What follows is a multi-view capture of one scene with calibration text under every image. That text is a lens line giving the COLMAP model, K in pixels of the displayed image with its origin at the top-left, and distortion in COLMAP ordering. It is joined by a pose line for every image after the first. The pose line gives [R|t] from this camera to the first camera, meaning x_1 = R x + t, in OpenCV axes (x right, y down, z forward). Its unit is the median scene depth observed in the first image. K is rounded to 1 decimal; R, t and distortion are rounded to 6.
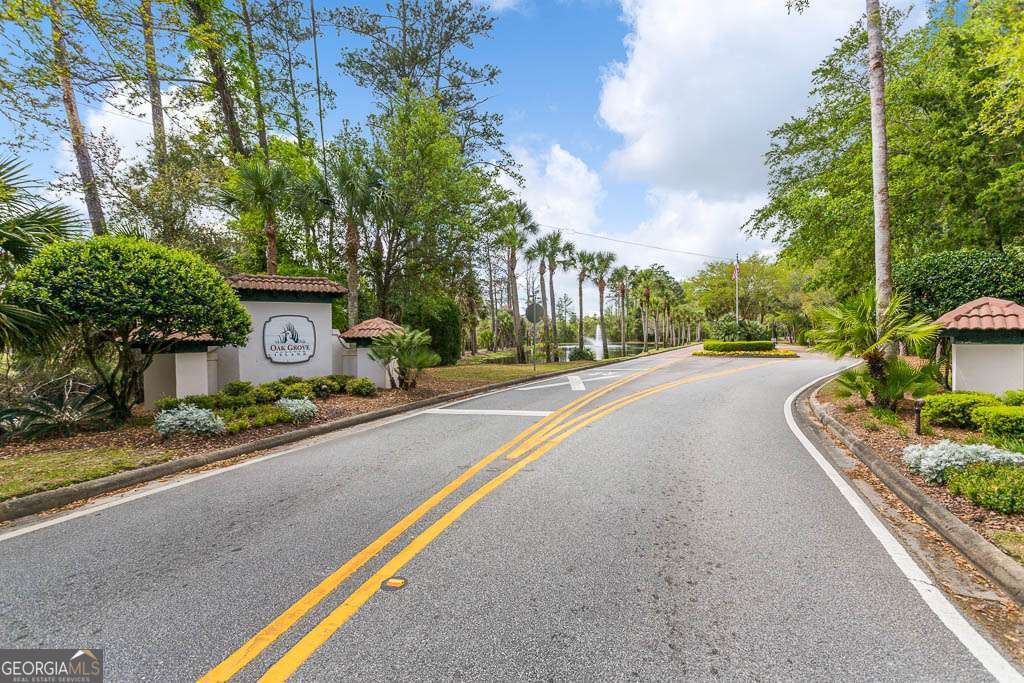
lens RADIAL K [[480.2, 0, 510.8], [0, 480.2, 337.7], [0, 0, 1]] dist [0.004154, 0.000589]
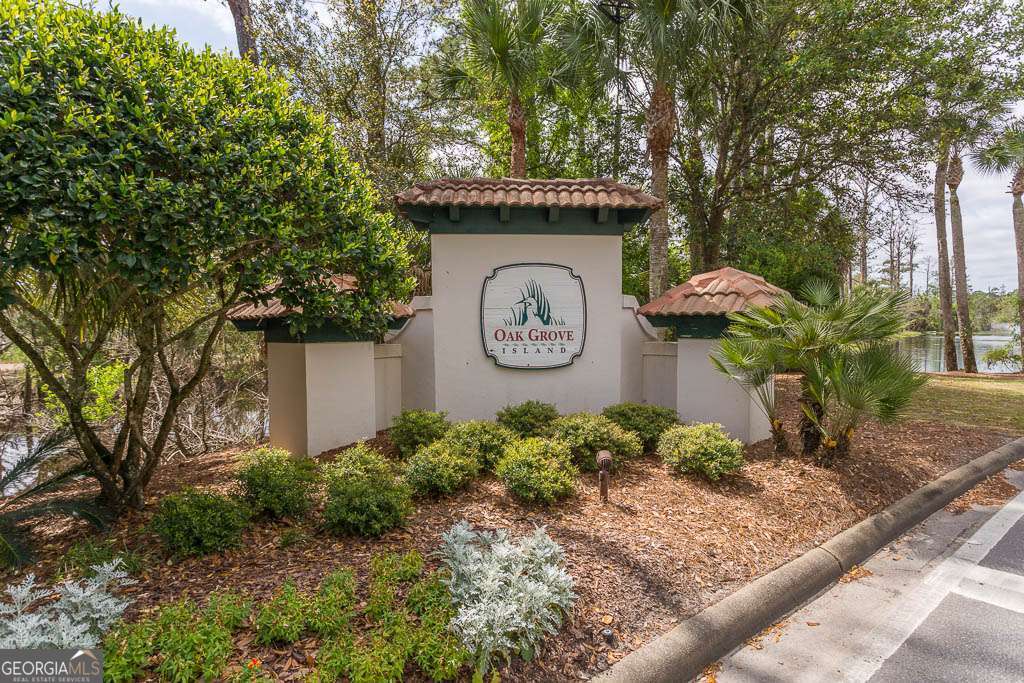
lens RADIAL K [[583.4, 0, 512.0], [0, 583.4, 341.5], [0, 0, 1]] dist [0.001457, 0.000182]
pose [[0.865491, 0.030980, -0.499966, -0.230836], [-0.012622, 0.999118, 0.040059, 0.005447], [0.500766, -0.028360, 0.865118, 0.588448]]
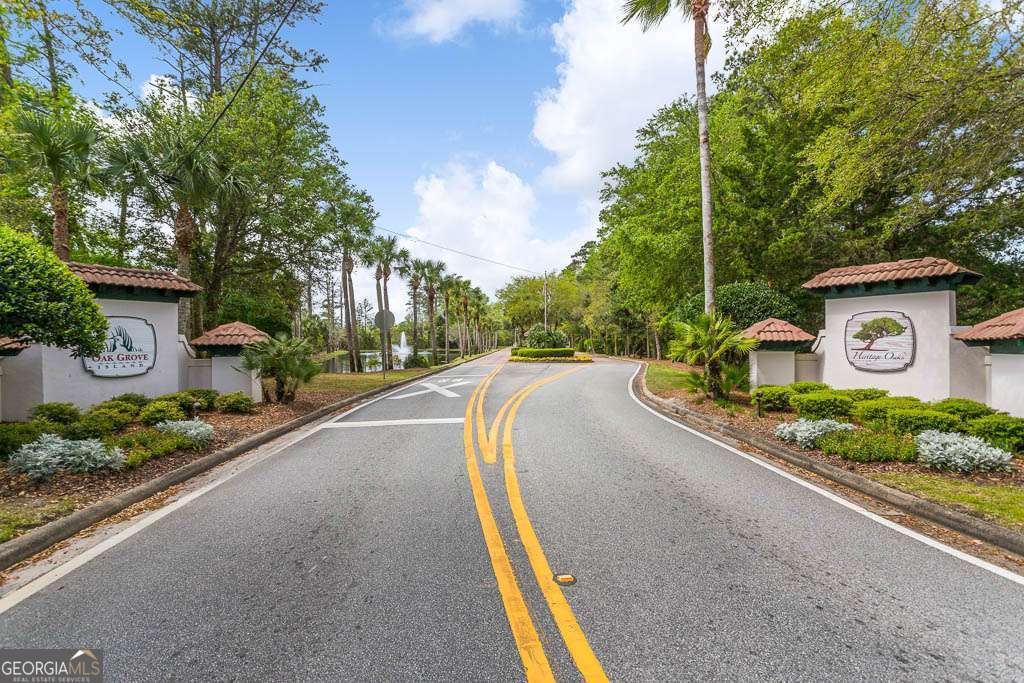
lens RADIAL K [[477.5, 0, 513.5], [0, 477.5, 340.2], [0, 0, 1]] dist [0.005495, 0.000078]
pose [[0.914047, 0.006891, 0.405551, -0.216125], [-0.003027, 0.999944, -0.010167, -0.001861], [-0.405598, 0.008065, 0.914016, 0.020497]]
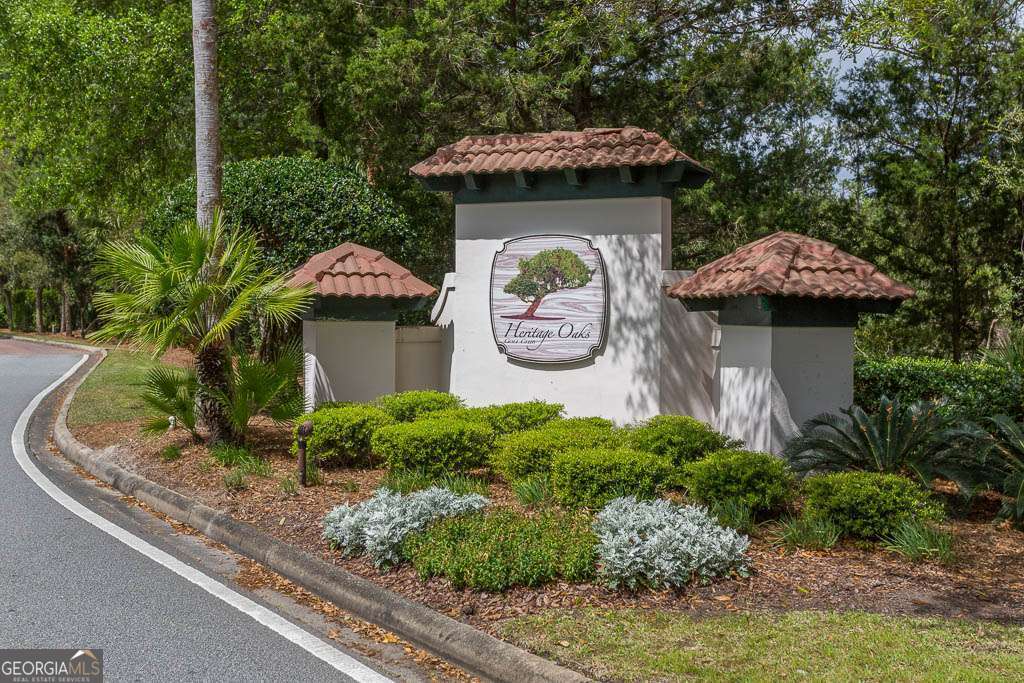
lens RADIAL K [[1121.5, 0, 512.0], [0, 1121.5, 341.5], [0, 0, 1]] dist [0.003281, 0.007530]
pose [[0.524954, -0.019053, 0.850918, -0.072083], [-0.007640, 0.999604, 0.027096, -0.000839], [-0.851097, -0.020725, 0.524600, 0.078306]]
